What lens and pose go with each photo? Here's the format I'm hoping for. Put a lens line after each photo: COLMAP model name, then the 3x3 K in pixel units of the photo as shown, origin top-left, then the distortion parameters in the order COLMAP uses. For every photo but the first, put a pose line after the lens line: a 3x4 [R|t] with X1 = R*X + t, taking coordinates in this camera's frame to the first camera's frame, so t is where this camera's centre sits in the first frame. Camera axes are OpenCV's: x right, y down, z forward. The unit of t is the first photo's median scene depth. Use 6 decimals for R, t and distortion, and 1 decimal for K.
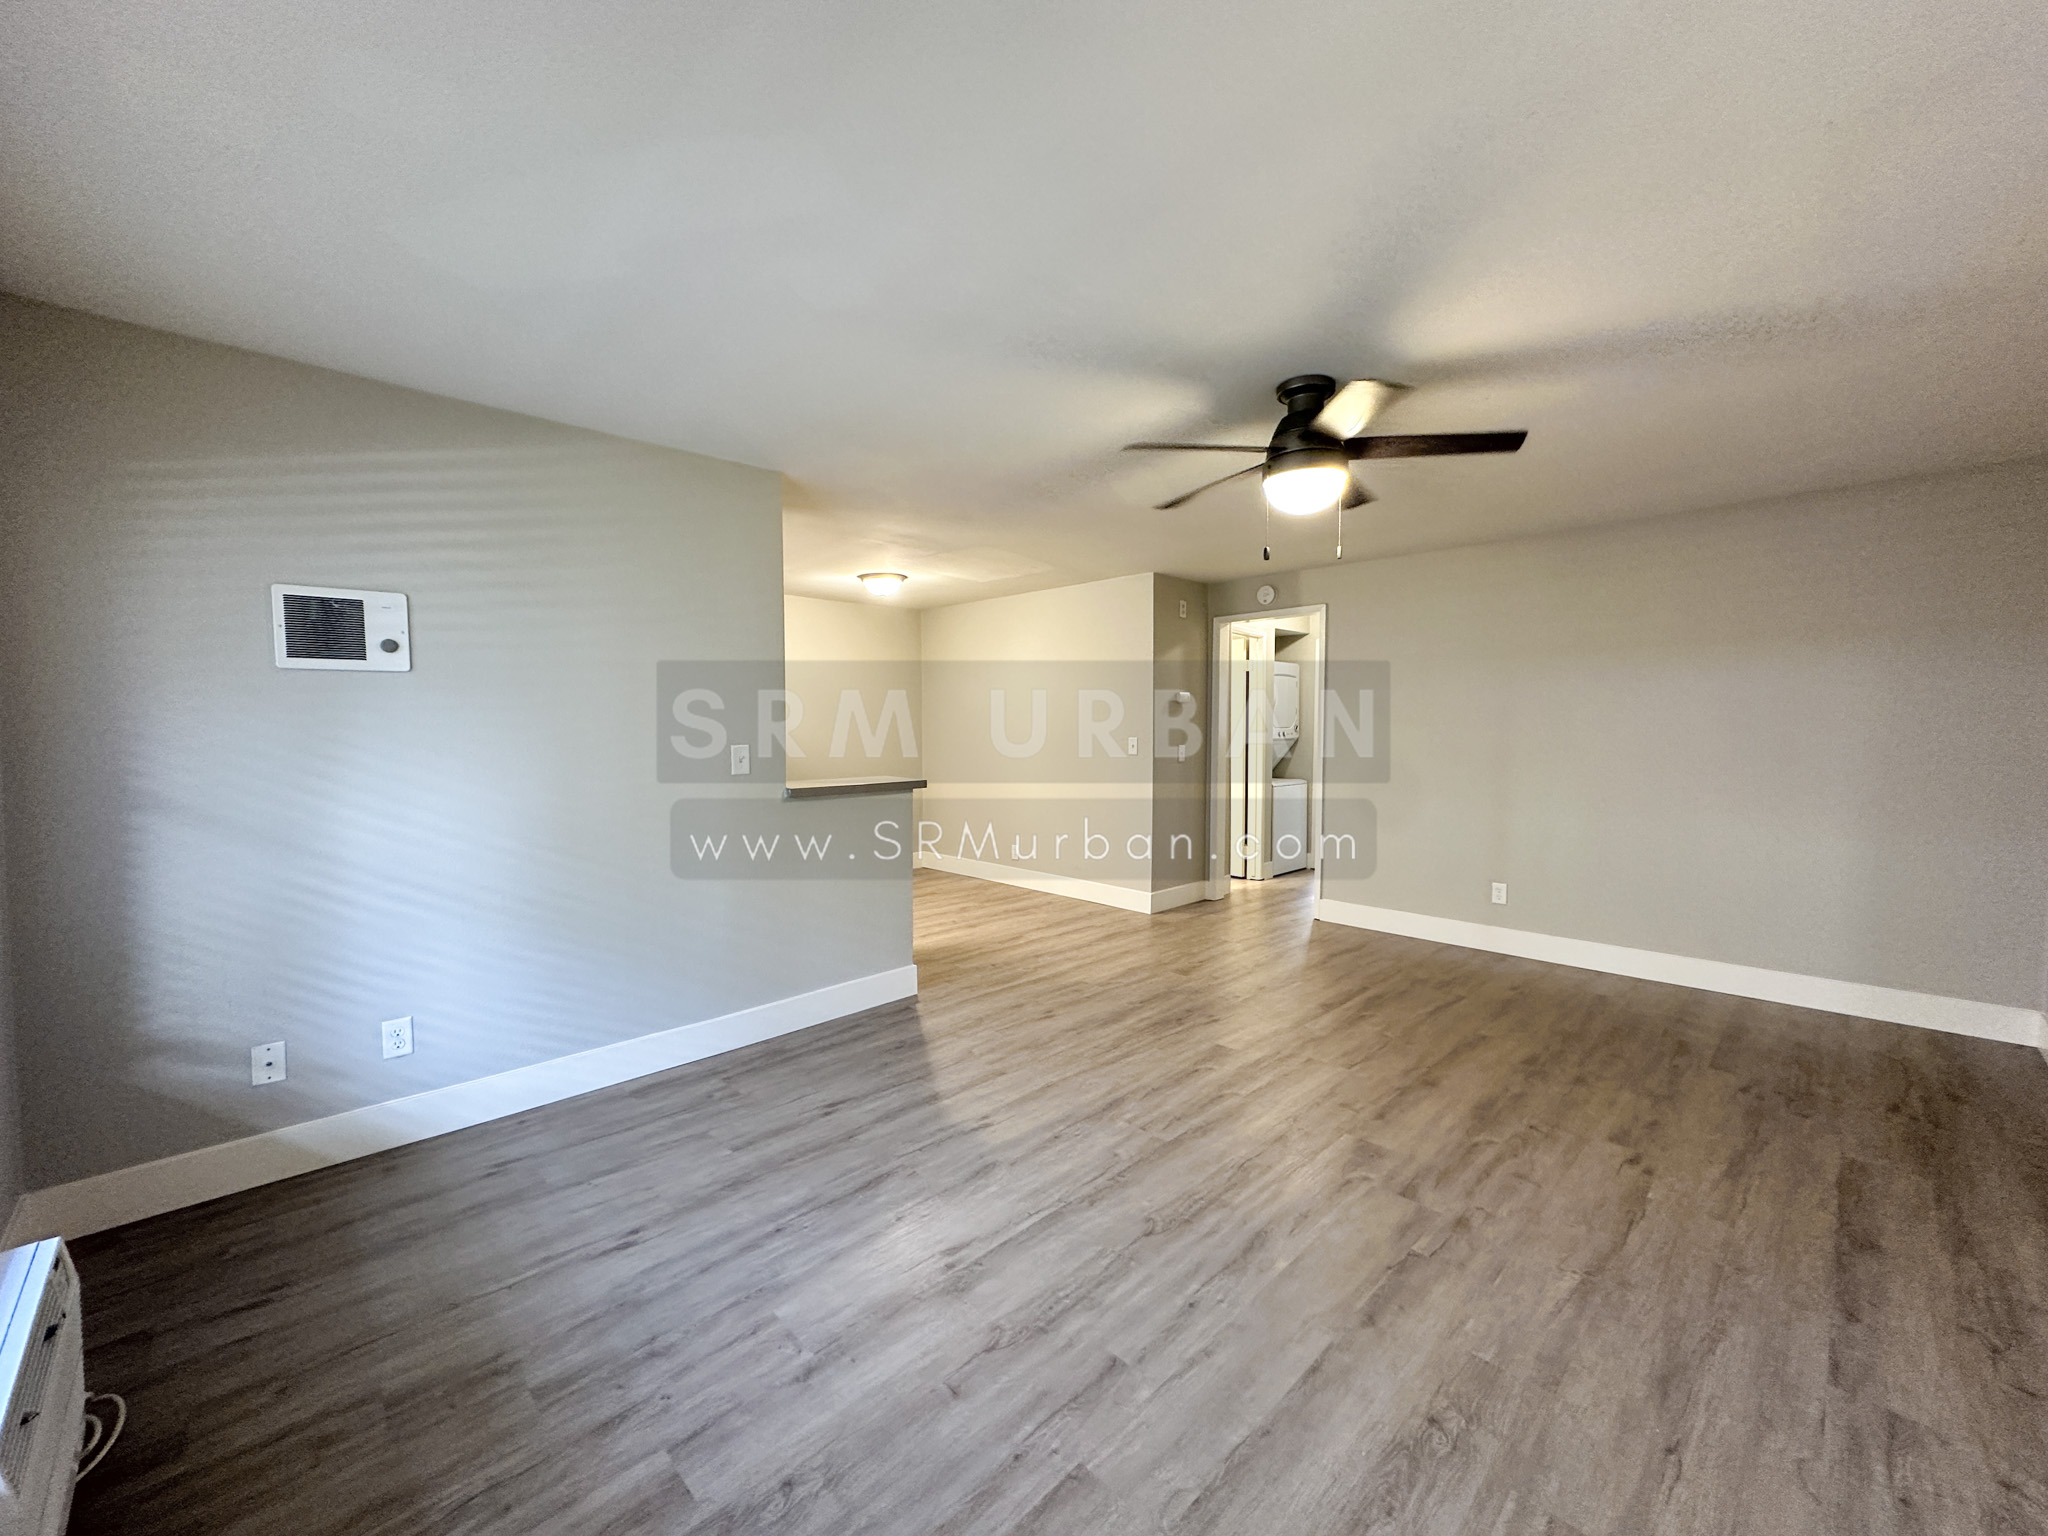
lens RADIAL K [[810.5, 0, 1019.2], [0, 810.5, 775.4], [0, 0, 1]] dist [-0.000687, 0.000381]
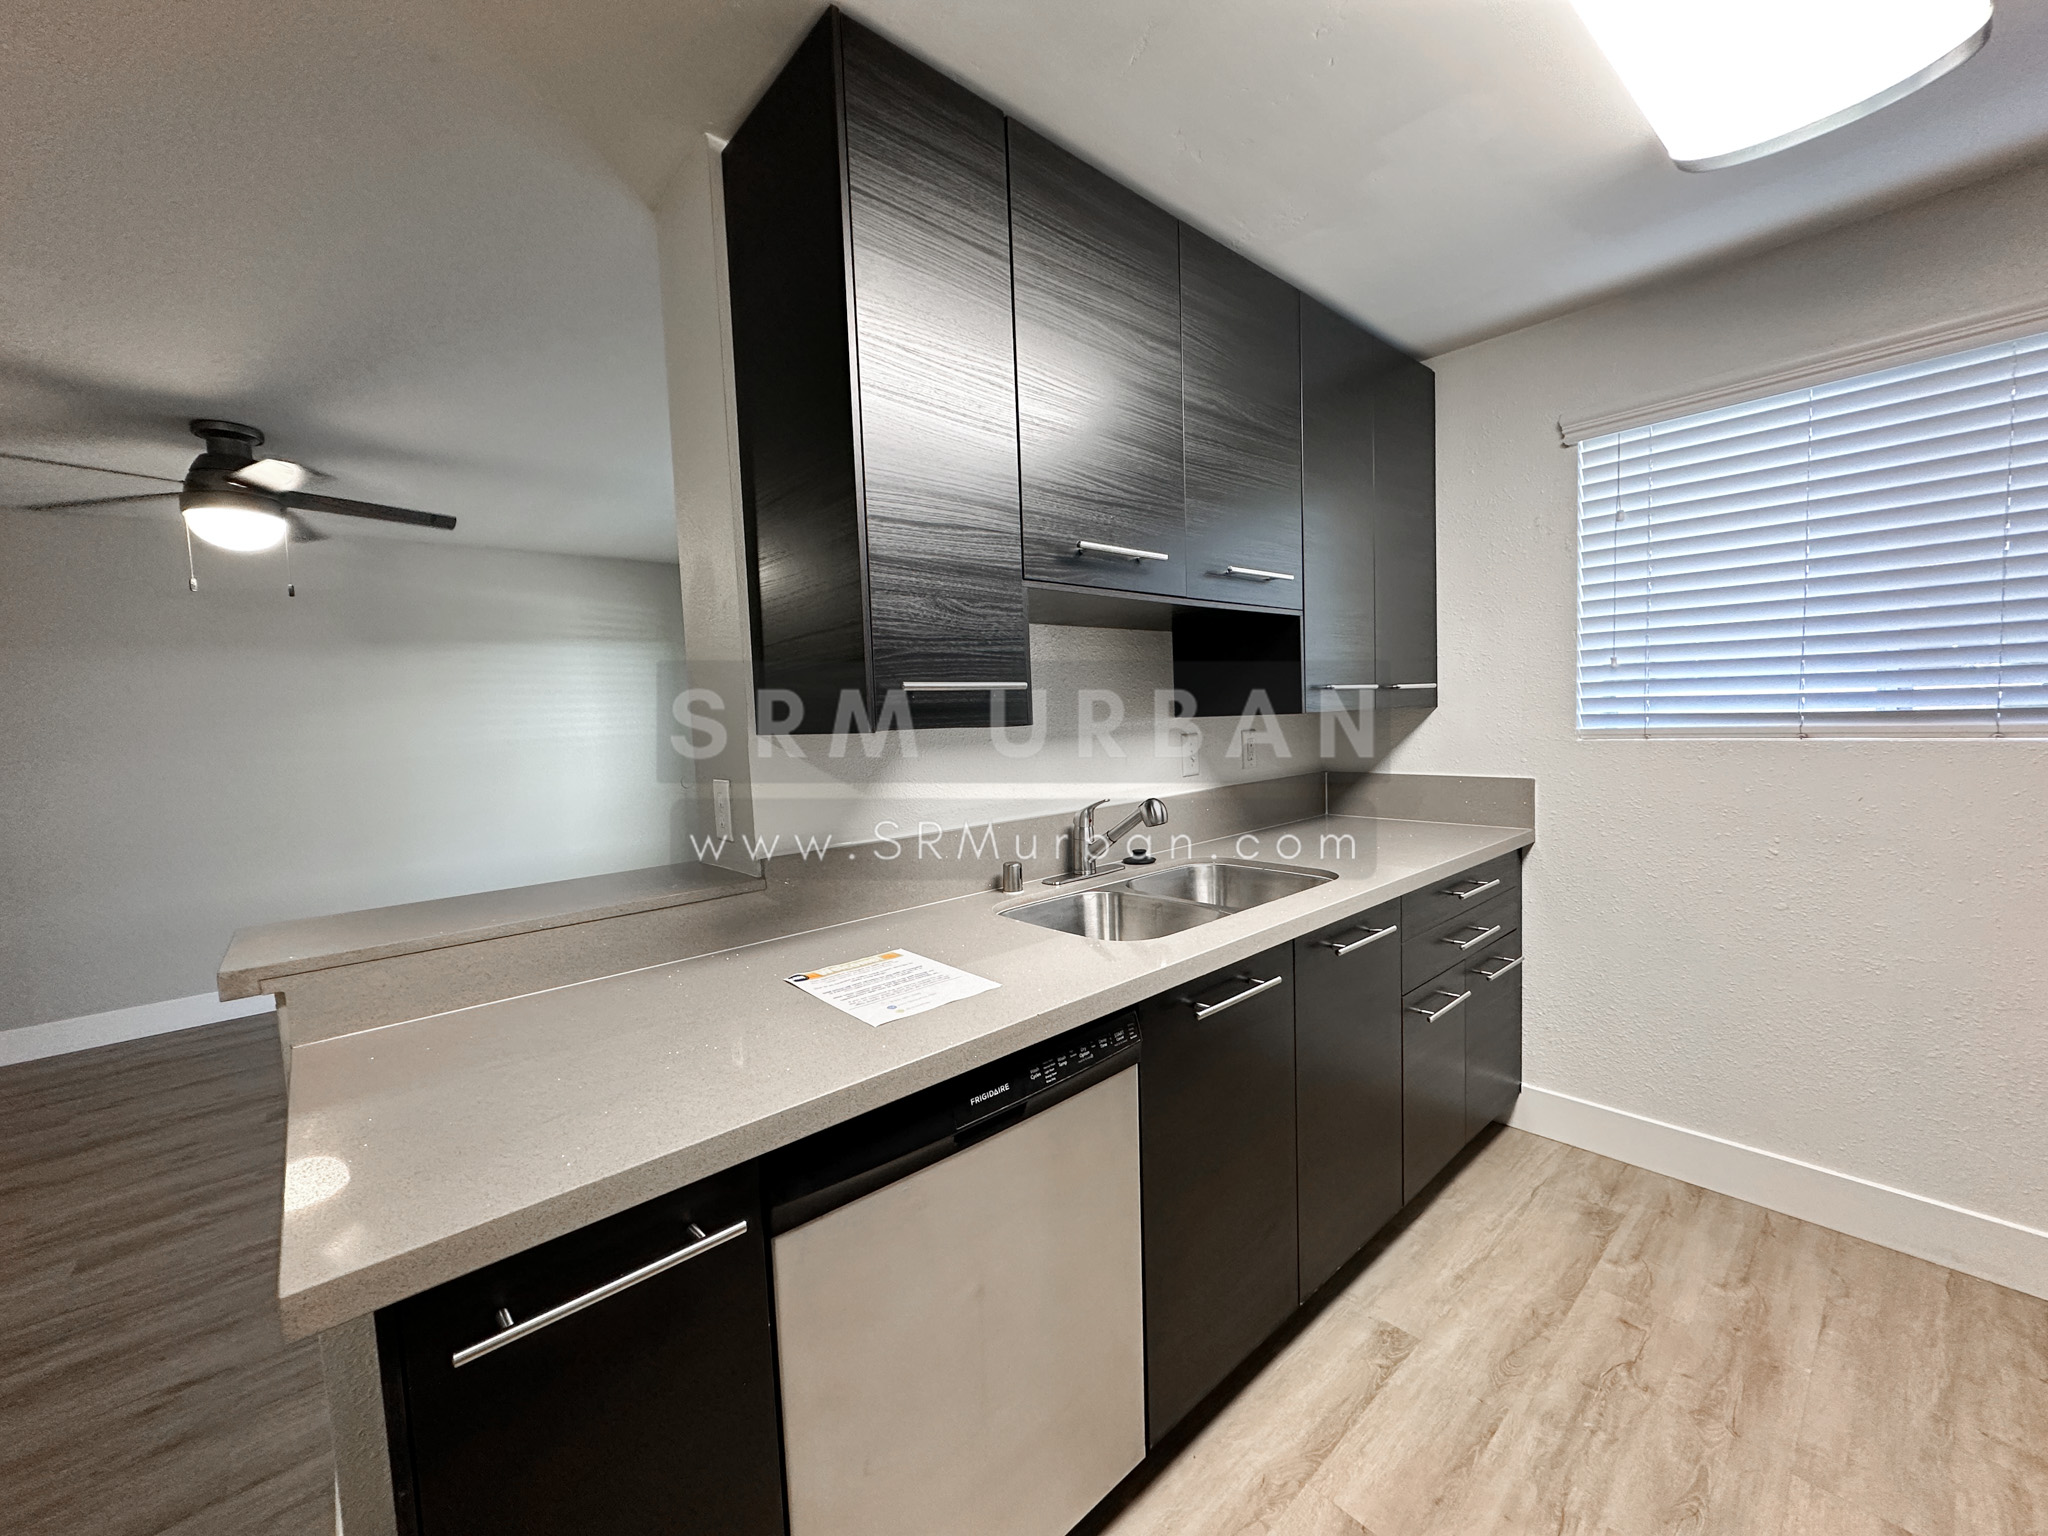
lens RADIAL K [[810.5, 0, 1024.2], [0, 810.5, 766.0], [0, 0, 1]] dist [-0.000687, 0.000381]
pose [[-0.998032, 0.040585, 0.047812, -0.536688], [0.046656, 0.989935, 0.133608, -0.105925], [-0.041908, 0.135576, -0.989880, 1.545243]]
